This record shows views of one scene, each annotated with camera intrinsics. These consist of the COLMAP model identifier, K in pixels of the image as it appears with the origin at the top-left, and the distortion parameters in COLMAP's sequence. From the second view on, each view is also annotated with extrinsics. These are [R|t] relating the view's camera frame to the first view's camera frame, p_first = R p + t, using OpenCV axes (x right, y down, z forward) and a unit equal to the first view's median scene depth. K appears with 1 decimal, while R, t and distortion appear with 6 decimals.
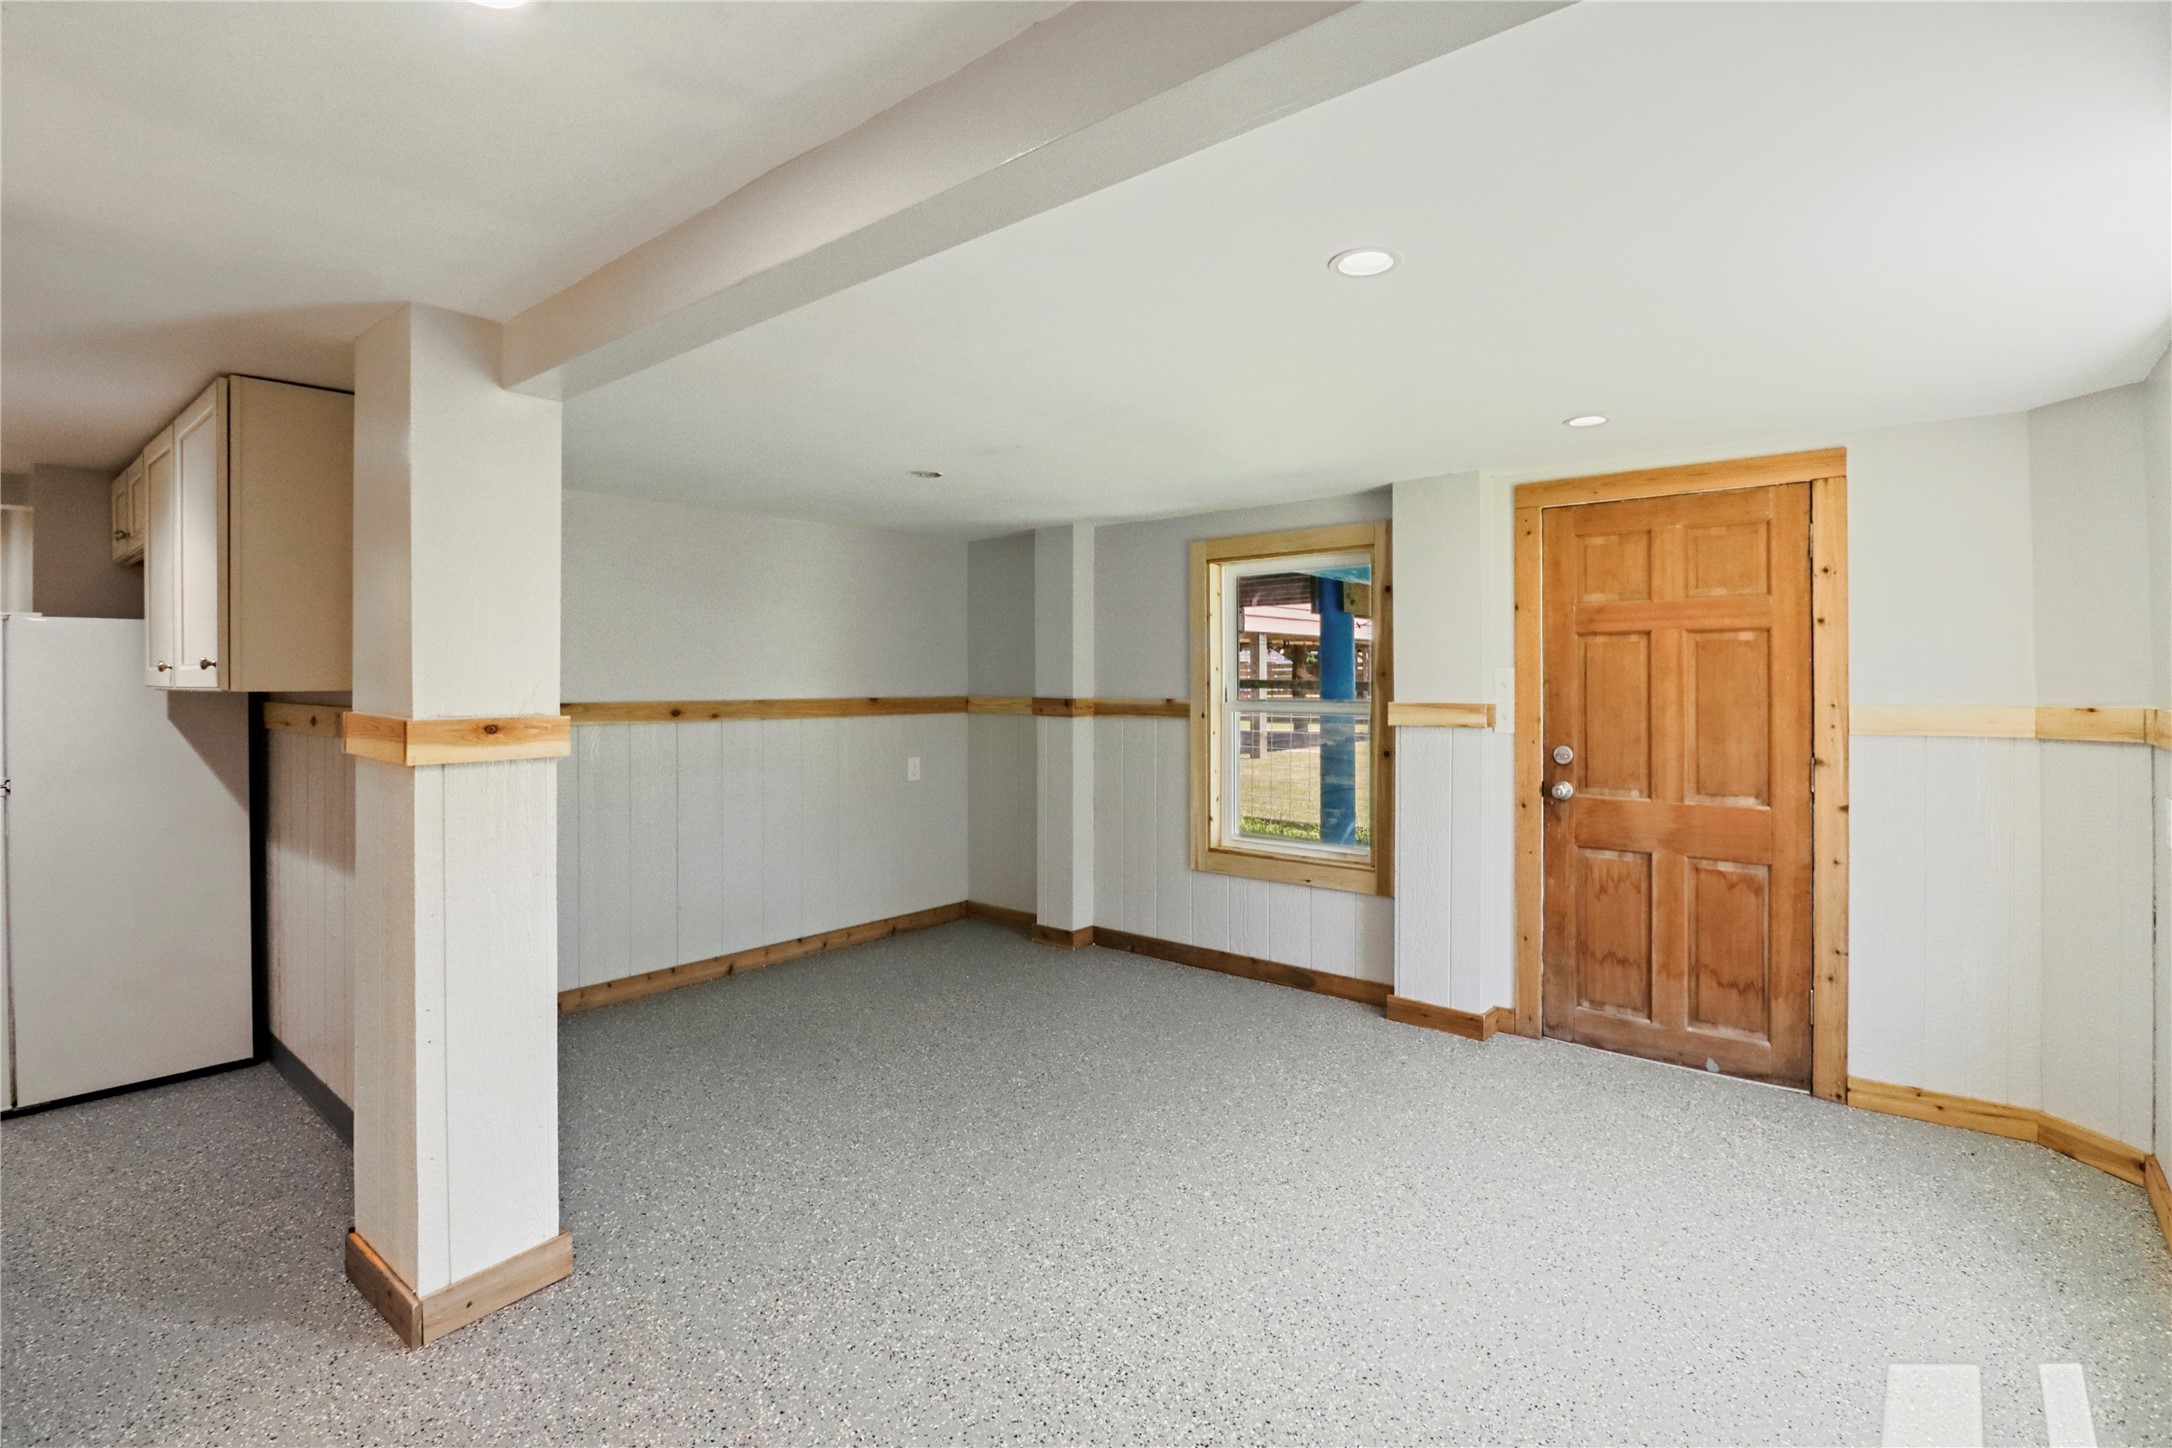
lens RADIAL K [[1009.9, 0, 1104.4], [0, 1009.9, 687.5], [0, 0, 1]] dist [-0.008439, -0.007971]
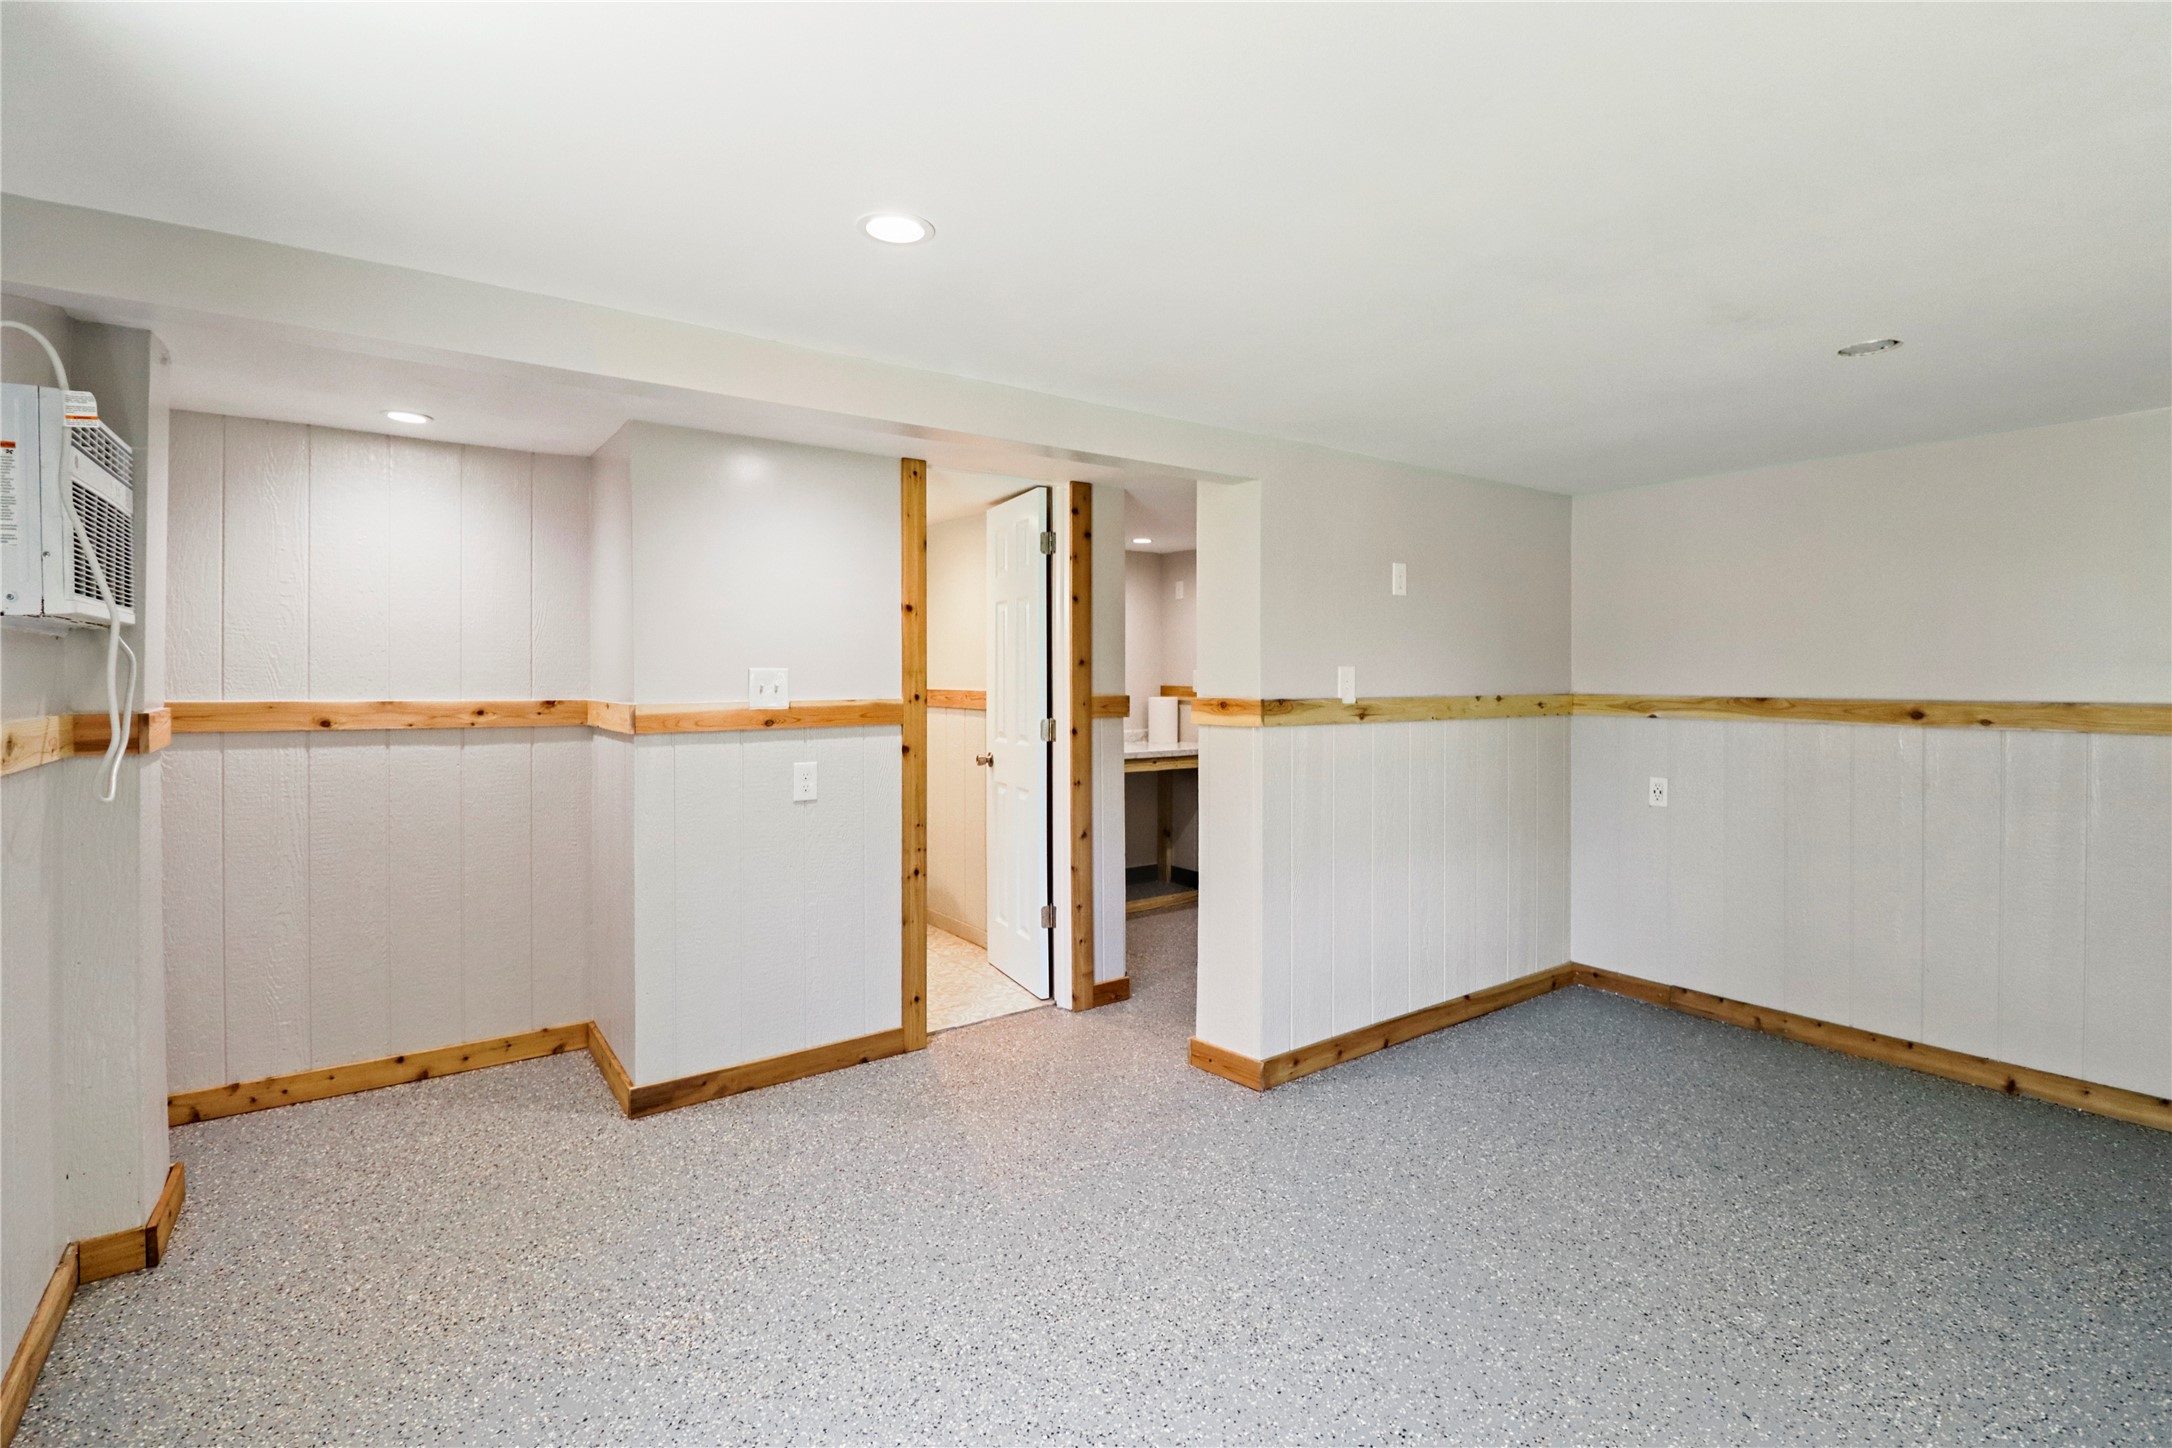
lens RADIAL K [[1009.9, 0, 1122.1], [0, 1009.9, 671.3], [0, 0, 1]] dist [-0.008439, -0.007971]
pose [[-0.235882, -0.000661, -0.971782, 0.598121], [-0.005523, 0.999985, 0.000661, -0.006716], [0.971766, 0.005523, -0.235882, 0.757202]]
